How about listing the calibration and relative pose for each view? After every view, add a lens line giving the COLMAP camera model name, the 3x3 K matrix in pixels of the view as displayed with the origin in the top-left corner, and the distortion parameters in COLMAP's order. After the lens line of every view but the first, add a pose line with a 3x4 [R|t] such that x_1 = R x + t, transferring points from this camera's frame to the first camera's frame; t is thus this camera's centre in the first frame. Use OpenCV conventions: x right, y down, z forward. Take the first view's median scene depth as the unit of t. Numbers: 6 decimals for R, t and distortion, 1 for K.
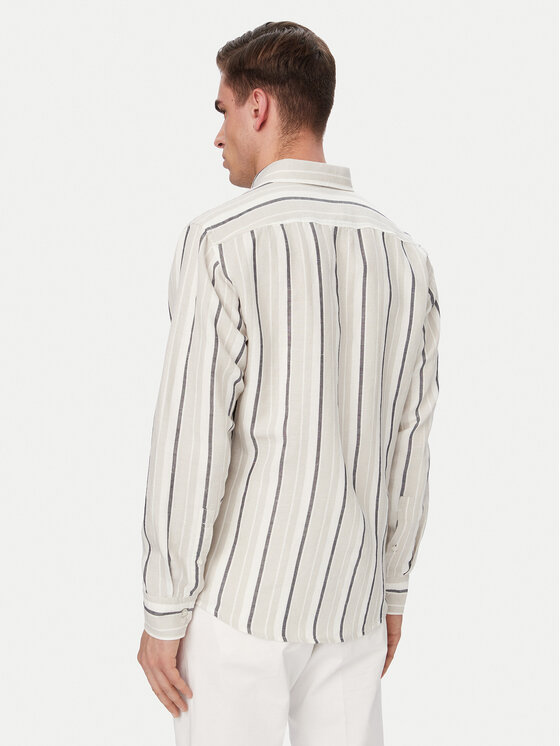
lens RADIAL K [[1173.9, 0, 280.0], [0, 1173.9, 373.0], [0, 0, 1]] dist [-0.241932, 0.011228]
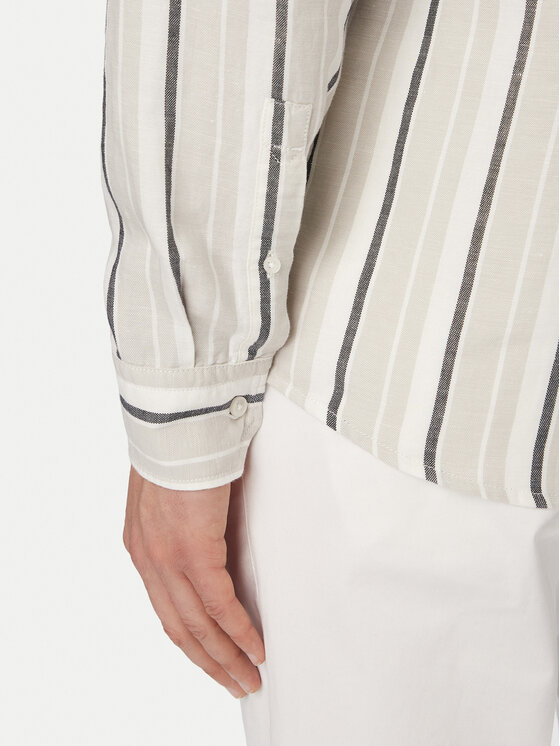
lens RADIAL K [[1266.2, 0, 280.0], [0, 1266.2, 373.0], [0, 0, 1]] dist [0.207154, 0.007218]
pose [[0.932832, 0.004287, -0.360286, 0.066704], [0.051265, 0.988177, 0.144491, 0.140180], [0.356646, -0.153256, 0.921583, 0.655857]]
